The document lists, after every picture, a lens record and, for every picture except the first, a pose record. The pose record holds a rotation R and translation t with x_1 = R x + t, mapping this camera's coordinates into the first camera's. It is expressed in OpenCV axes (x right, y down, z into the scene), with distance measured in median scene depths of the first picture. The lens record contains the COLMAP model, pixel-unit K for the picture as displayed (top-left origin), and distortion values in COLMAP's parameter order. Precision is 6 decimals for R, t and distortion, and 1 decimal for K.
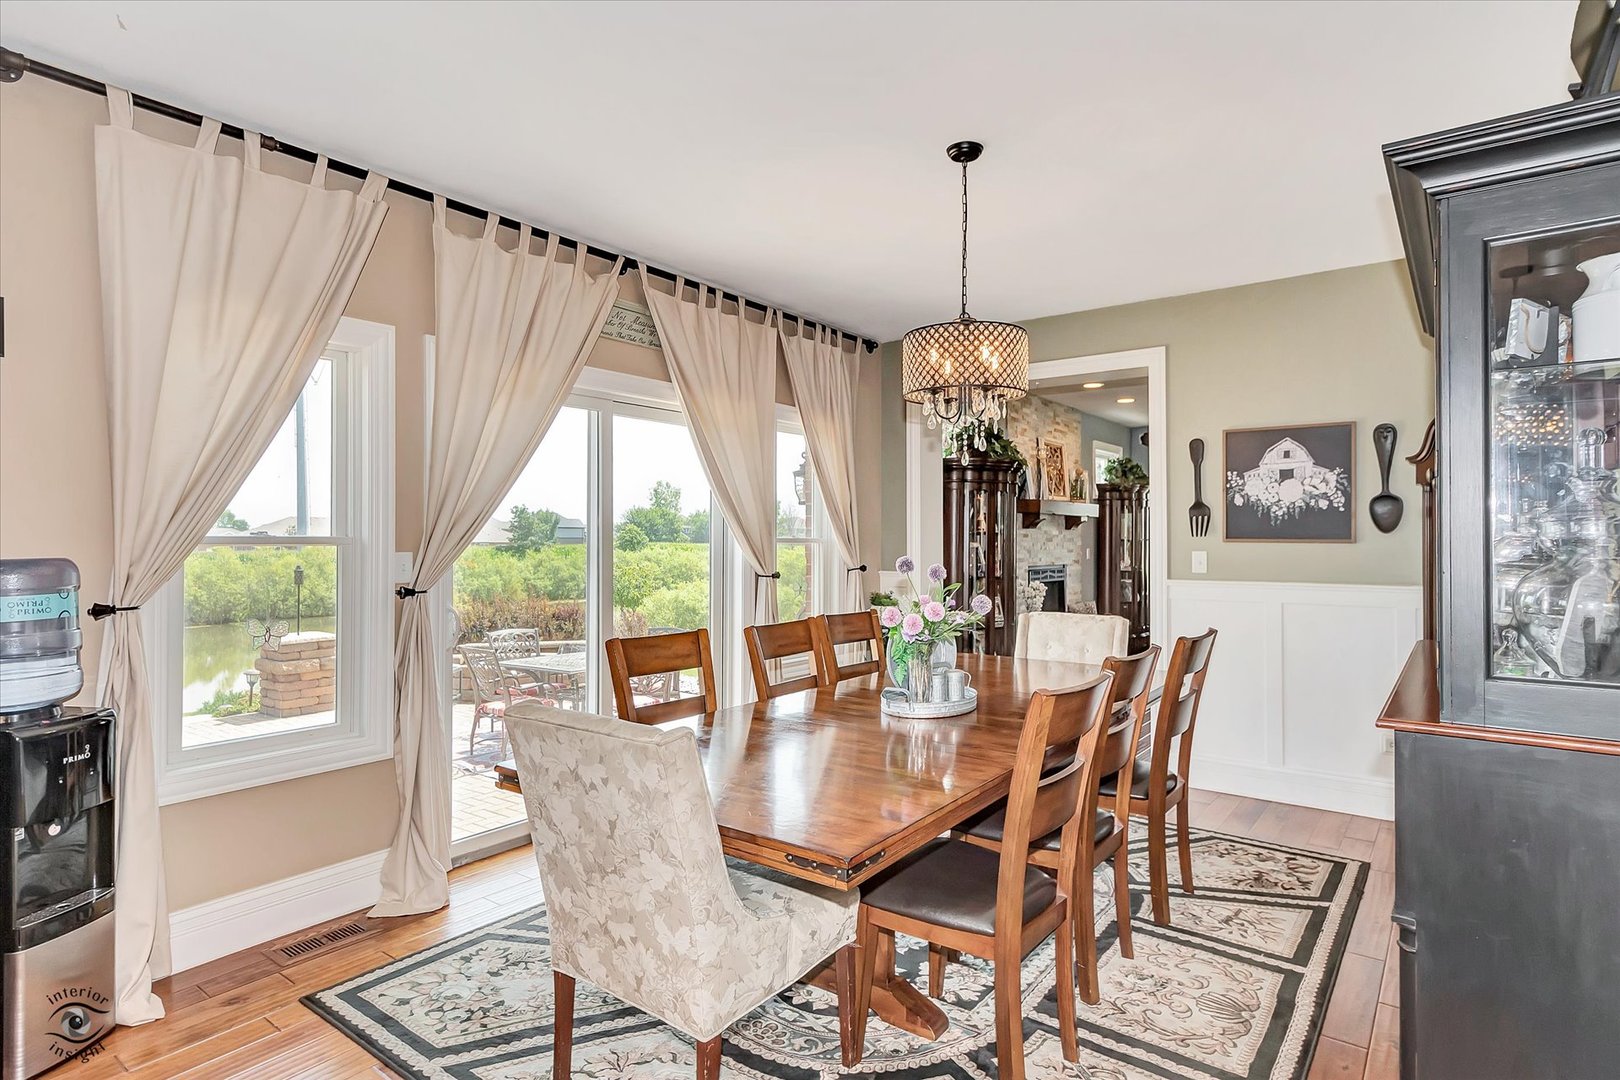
lens RADIAL K [[842.0, 0, 809.9], [0, 842.0, 534.9], [0, 0, 1]] dist [0.001542, -0.000553]
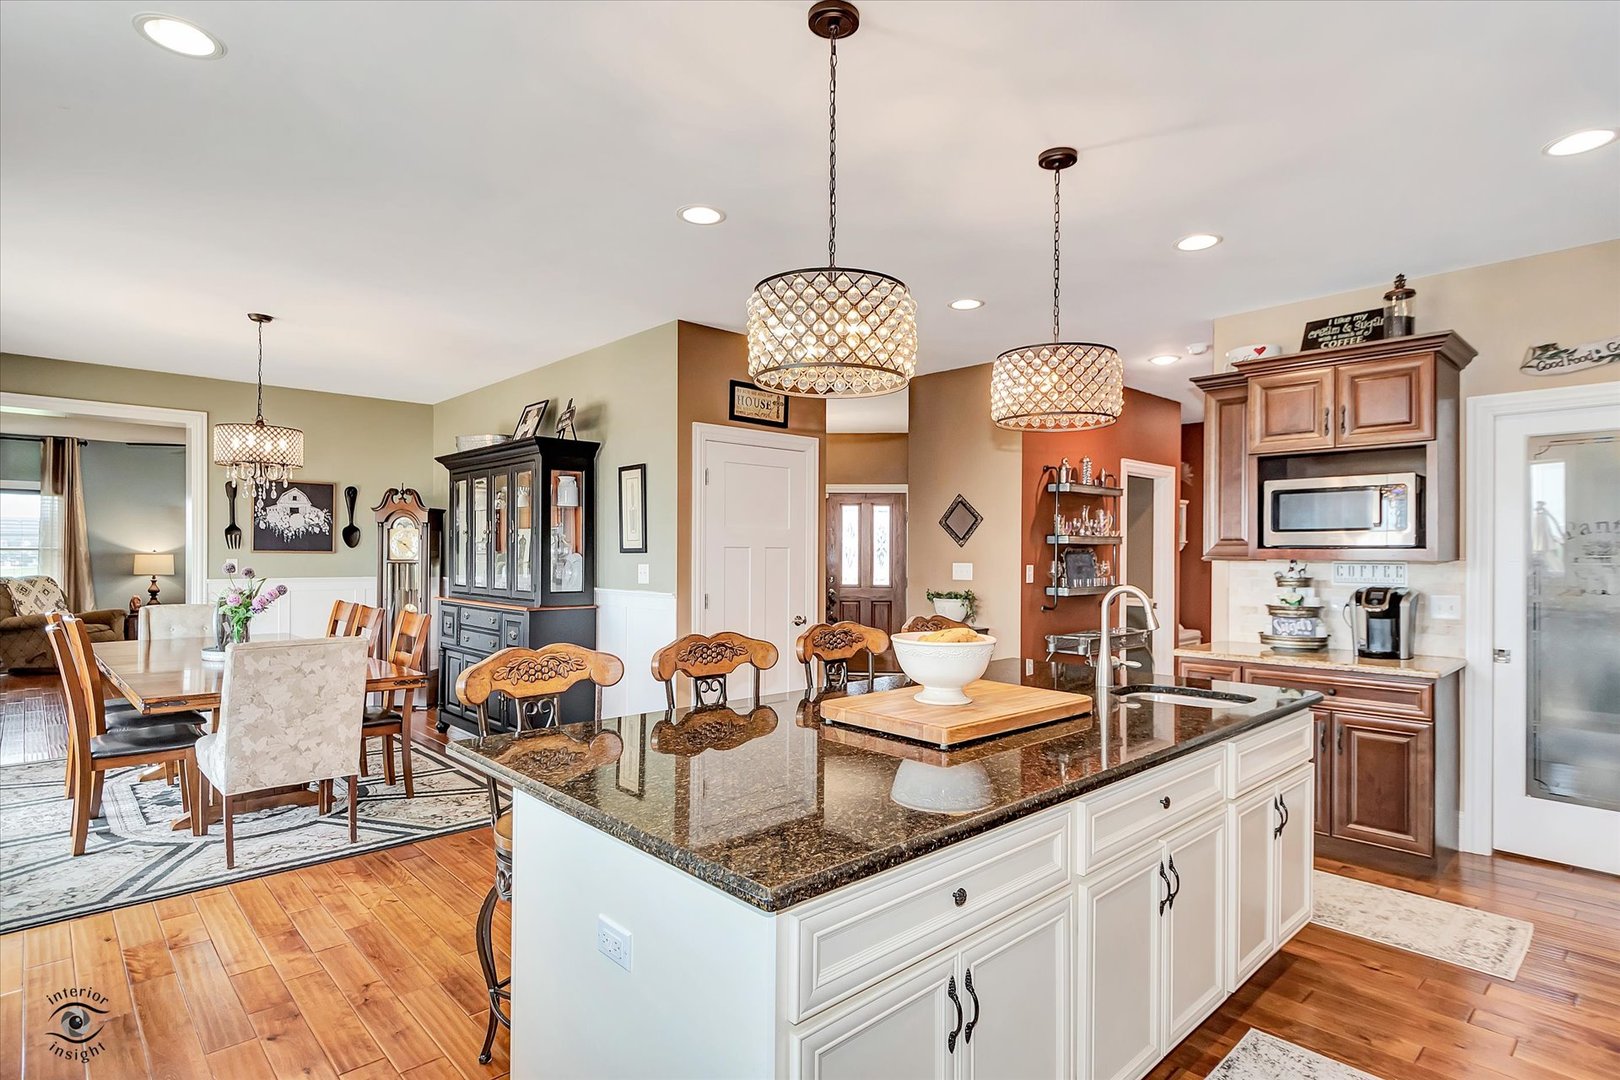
lens RADIAL K [[842.0, 0, 803.2], [0, 842.0, 551.4], [0, 0, 1]] dist [0.001542, -0.000553]
pose [[0.161125, 0.001543, 0.986933, -0.884171], [-0.013097, 0.999914, 0.000575, -0.007525], [-0.986847, -0.013019, 0.161132, -0.223279]]
